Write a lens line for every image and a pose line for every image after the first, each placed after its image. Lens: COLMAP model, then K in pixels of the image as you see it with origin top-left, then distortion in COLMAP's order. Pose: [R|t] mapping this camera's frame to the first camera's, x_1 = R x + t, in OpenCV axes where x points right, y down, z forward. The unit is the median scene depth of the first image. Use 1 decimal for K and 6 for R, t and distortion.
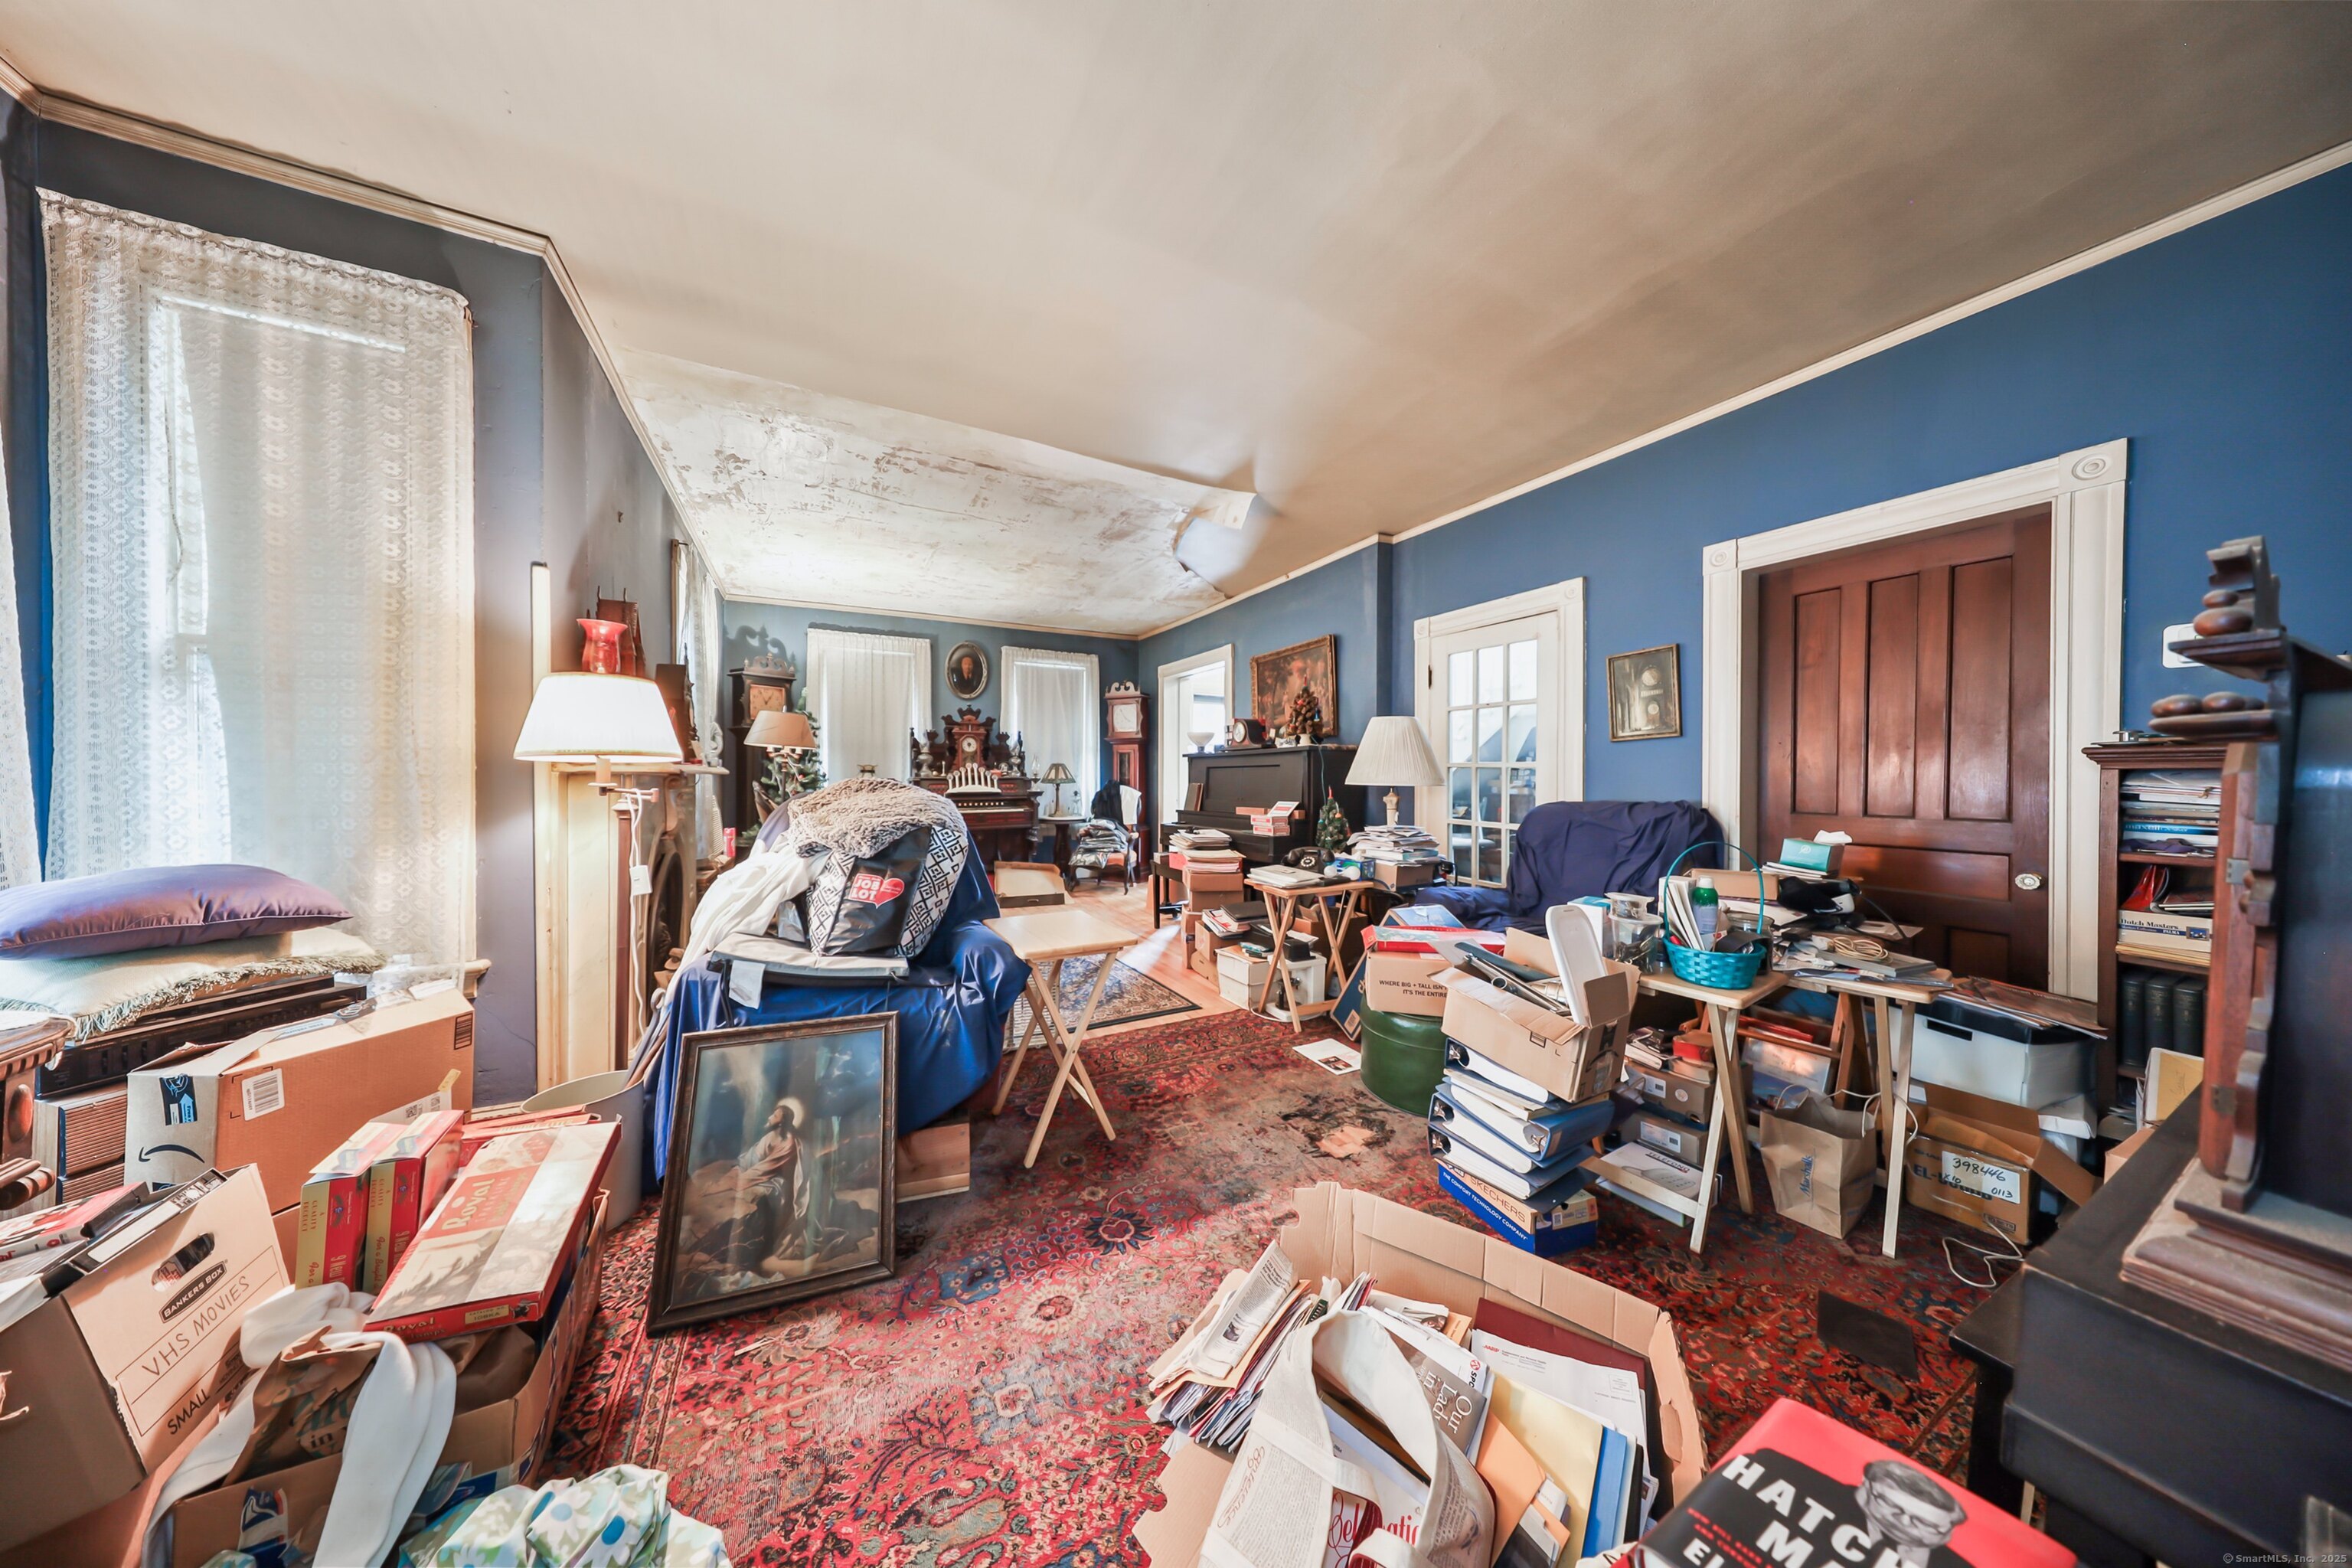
lens RADIAL K [[686.5, 0, 1176.0], [0, 686.5, 784.0], [0, 0, 1]] dist [0.000029, -0.000001]
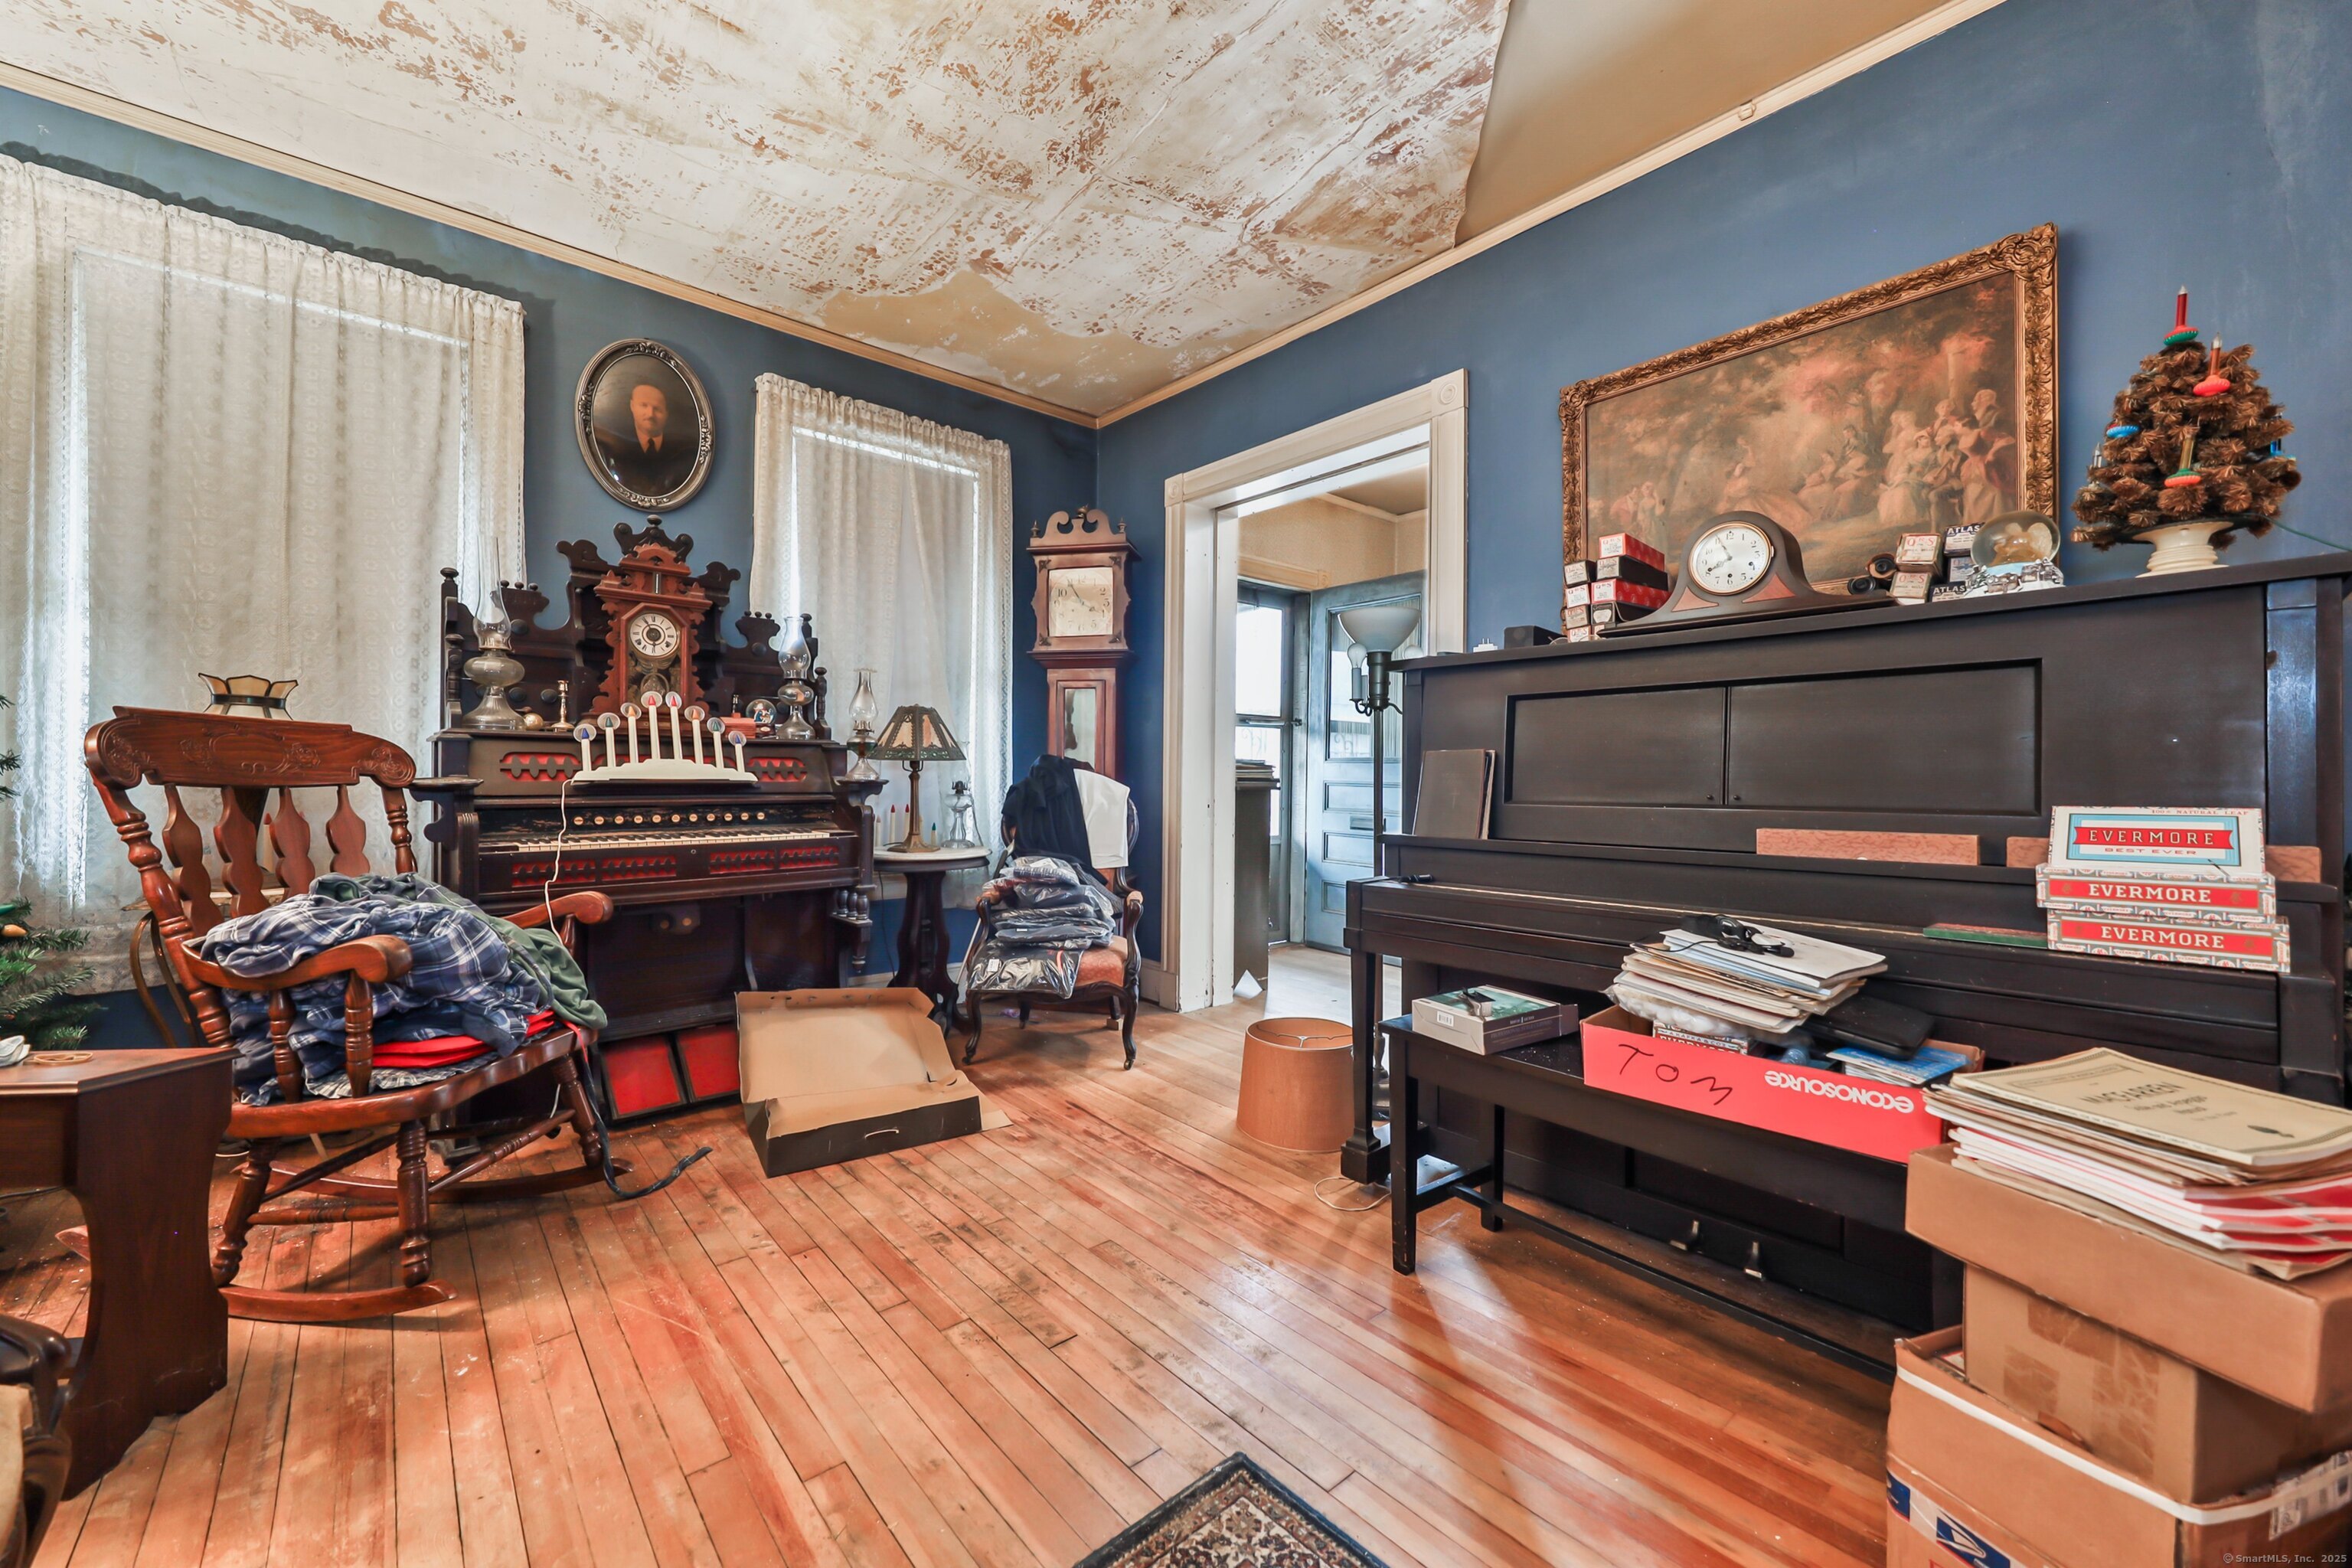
lens RADIAL K [[912.8, 0, 1174.5], [0, 912.8, 774.0], [0, 0, 1]] dist [0.000101, 0.000054]
pose [[0.973417, 0.006546, 0.228948, -0.155518], [-0.003217, 0.999884, -0.014908, 0.013789], [-0.229019, 0.013775, 0.973325, 0.510466]]
